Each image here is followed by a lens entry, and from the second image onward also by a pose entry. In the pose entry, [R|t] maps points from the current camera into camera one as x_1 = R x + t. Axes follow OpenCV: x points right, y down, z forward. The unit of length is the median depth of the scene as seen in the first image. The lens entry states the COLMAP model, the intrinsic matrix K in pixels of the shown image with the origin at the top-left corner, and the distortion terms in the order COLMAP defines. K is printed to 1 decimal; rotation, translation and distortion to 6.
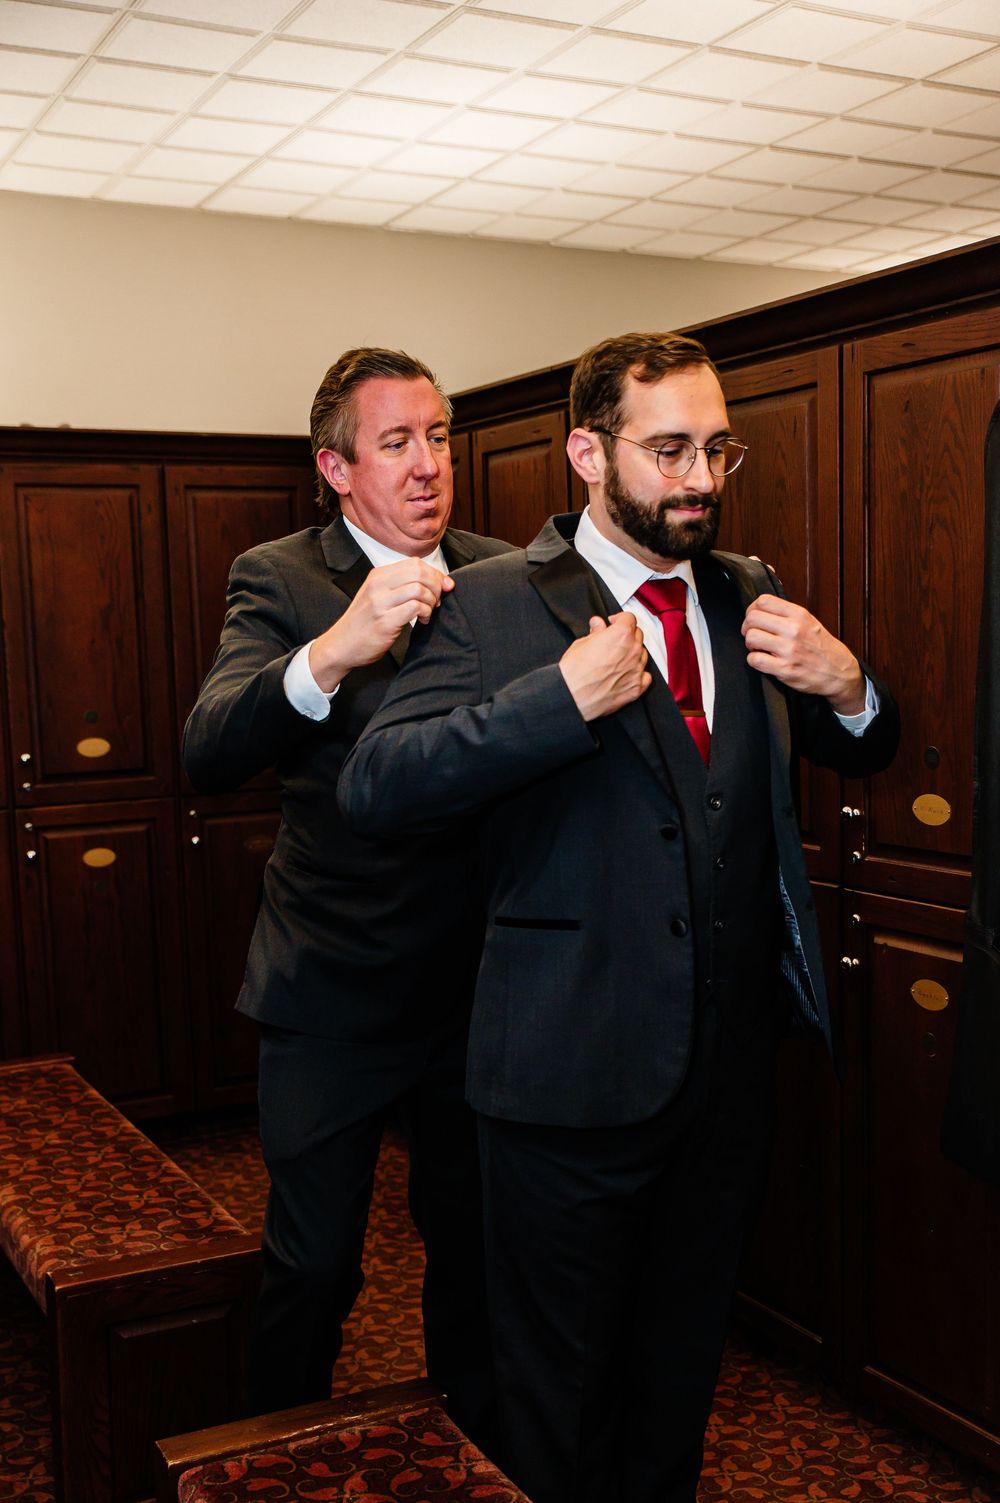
lens RADIAL K [[1708.4, 0, 517.8], [0, 1708.4, 852.7], [0, 0, 1]] dist [0.006313, 0.000000]
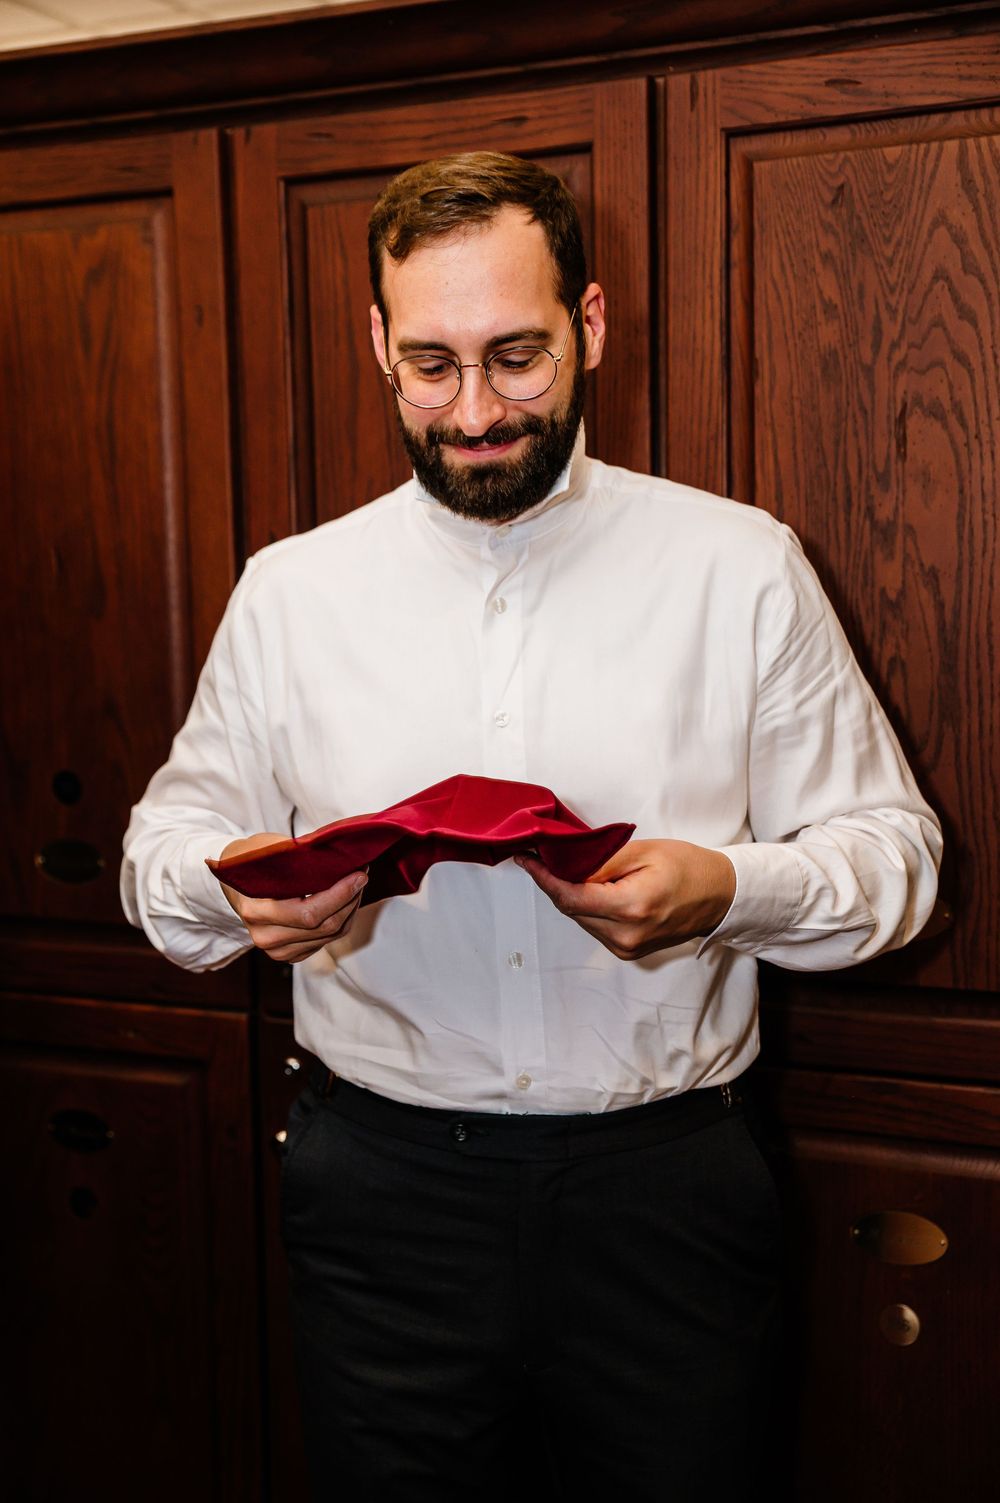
lens RADIAL K [[2046.4, 0, 528.3], [0, 2046.4, 793.6], [0, 0, 1]] dist [0.072711, 0.000000]
pose [[0.794678, -0.060988, 0.603959, -0.230376], [0.081683, 0.996635, -0.006837, -0.061752], [-0.601510, 0.054766, 0.796986, 0.464373]]
